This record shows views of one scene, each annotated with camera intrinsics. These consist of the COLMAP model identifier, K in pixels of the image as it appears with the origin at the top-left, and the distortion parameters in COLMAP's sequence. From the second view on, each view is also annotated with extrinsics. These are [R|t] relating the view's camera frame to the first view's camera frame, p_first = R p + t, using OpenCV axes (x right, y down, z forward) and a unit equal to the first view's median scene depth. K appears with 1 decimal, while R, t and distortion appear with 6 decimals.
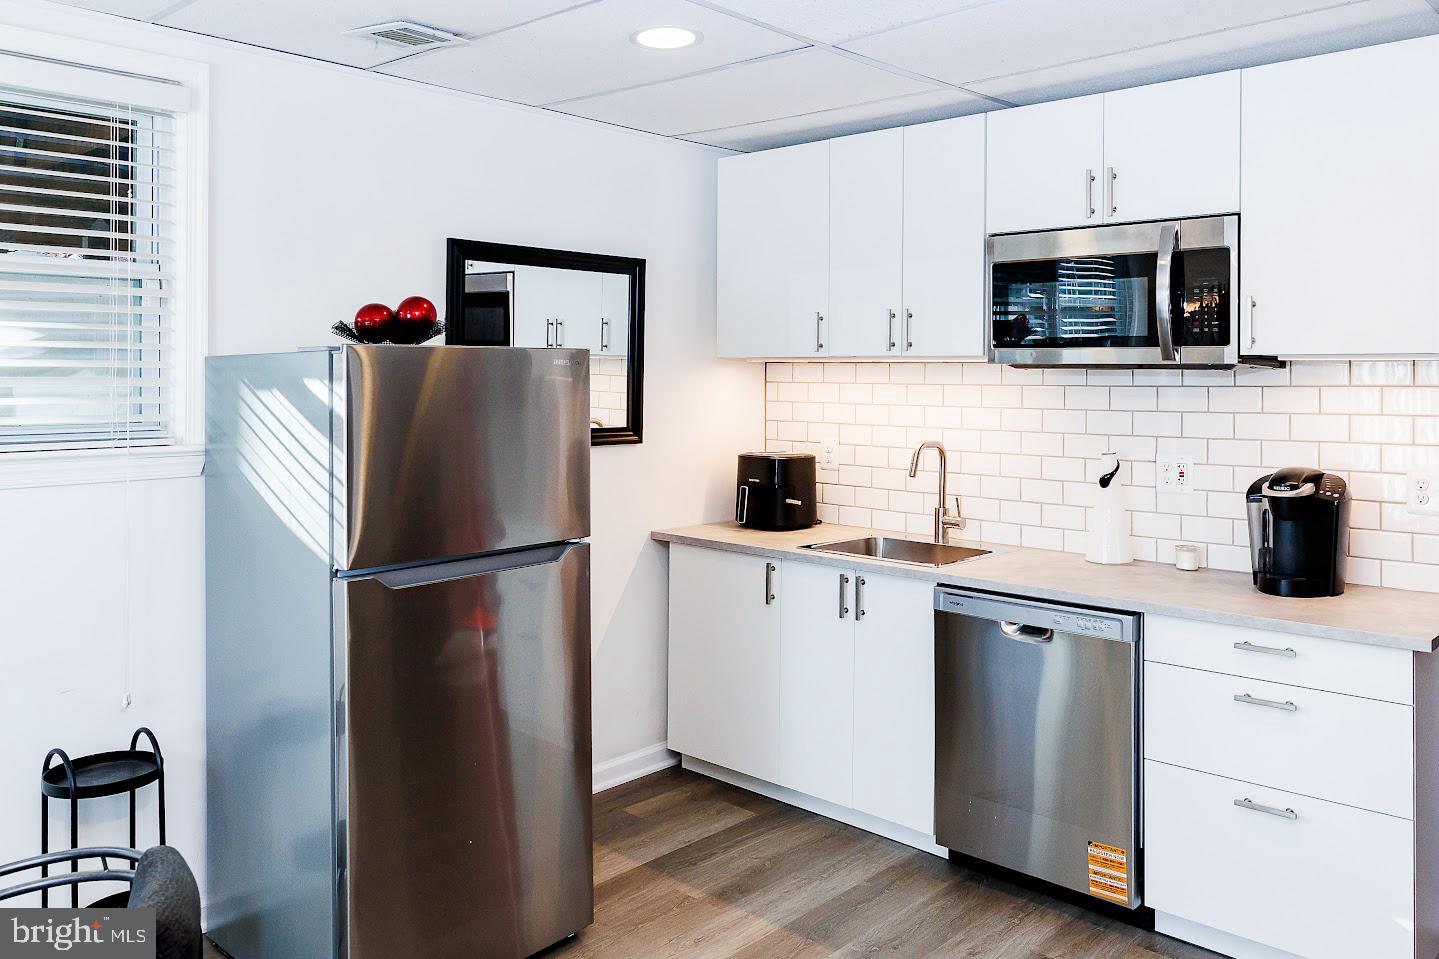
lens RADIAL K [[1171.7, 0, 717.3], [0, 1171.7, 385.7], [0, 0, 1]] dist [0.008745, -0.001290]
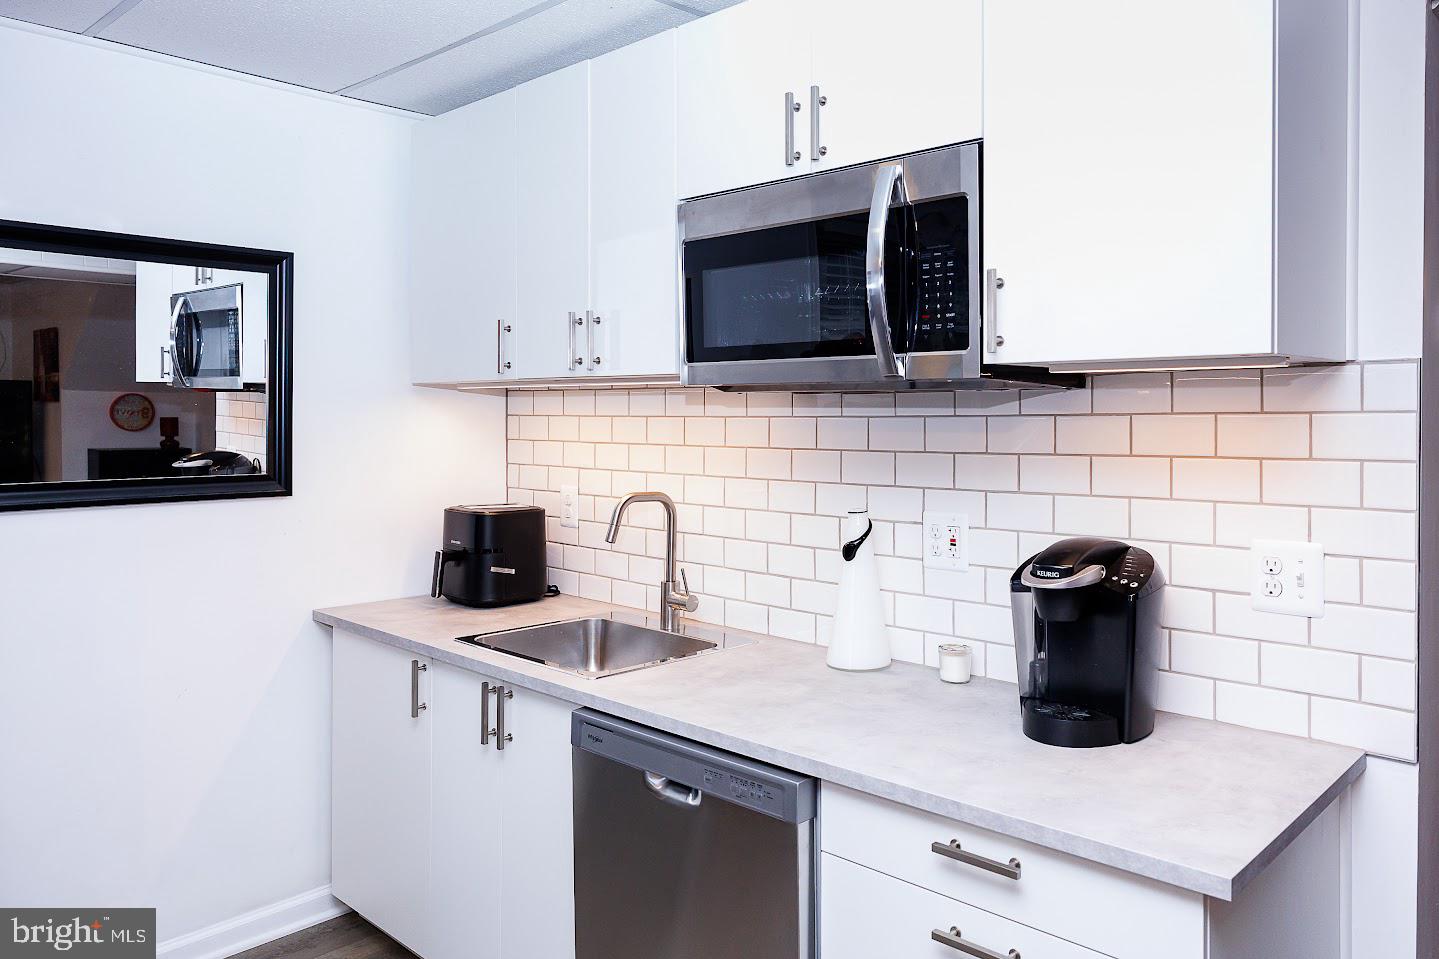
lens RADIAL K [[1097.0, 0, 724.1], [0, 1097.0, 427.7], [0, 0, 1]] dist [0.003176, 0.001579]
pose [[0.999994, -0.002066, -0.002841, 0.256751], [0.002069, 0.999997, 0.001189, 0.005954], [0.002838, -0.001195, 0.999995, 0.339104]]
